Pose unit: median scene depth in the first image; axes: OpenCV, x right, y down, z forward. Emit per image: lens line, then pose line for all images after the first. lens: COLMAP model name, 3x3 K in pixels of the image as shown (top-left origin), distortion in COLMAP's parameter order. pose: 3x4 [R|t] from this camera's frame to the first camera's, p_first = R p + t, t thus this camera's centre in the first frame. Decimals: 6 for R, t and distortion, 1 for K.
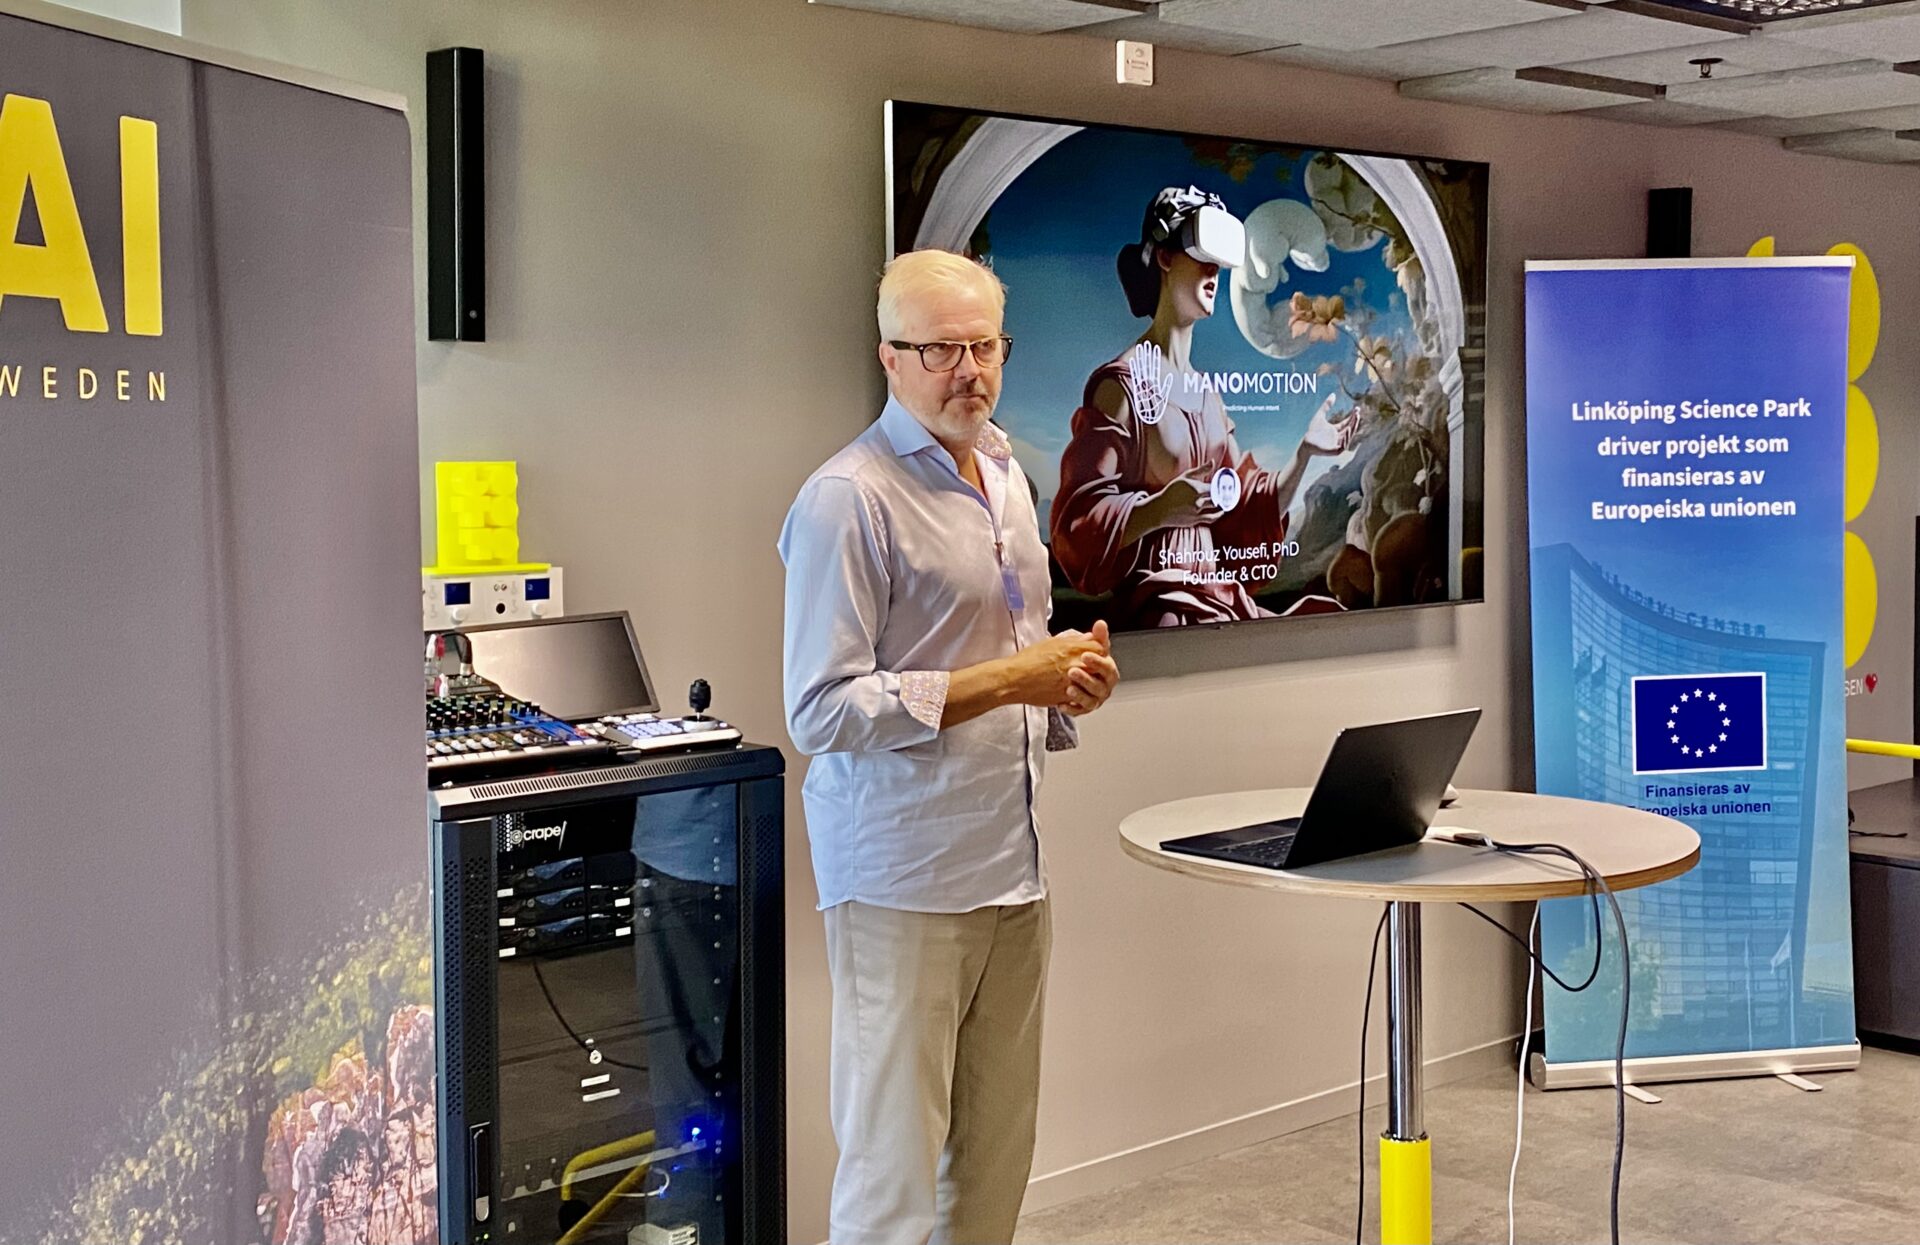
lens RADIAL K [[2311.1, 0, 965.4], [0, 2311.1, 552.1], [0, 0, 1]] dist [0.092091, -0.417822]
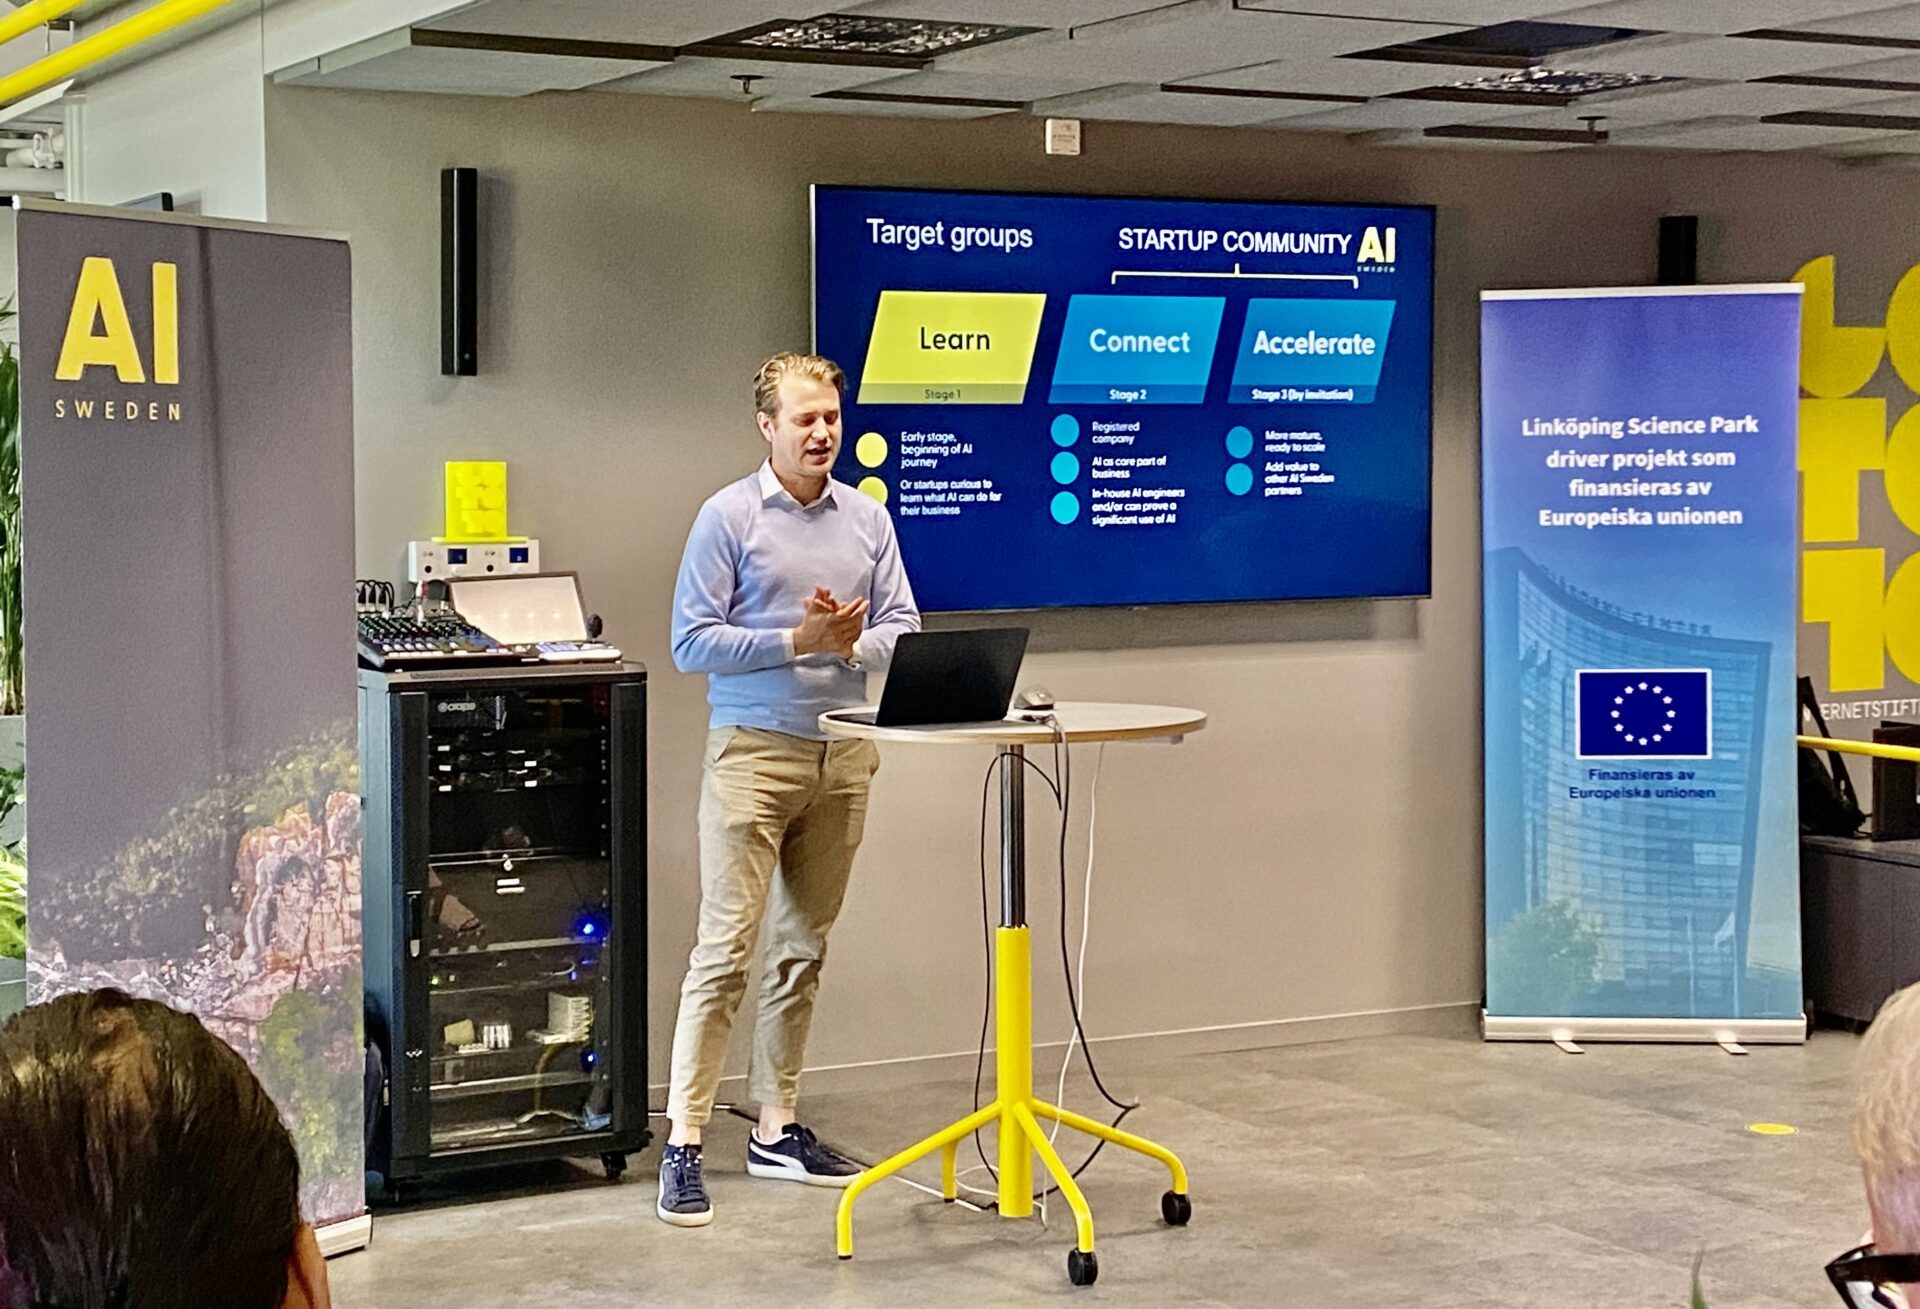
lens RADIAL K [[3397.1, 0, 960.0], [0, 3397.1, 654.5], [0, 0, 1]] dist [0.011225, -0.097516]
pose [[0.968605, 0.018209, -0.247936, 0.402315], [-0.016589, 0.999825, 0.008625, 0.037571], [0.248050, -0.004241, 0.968738, -0.626812]]
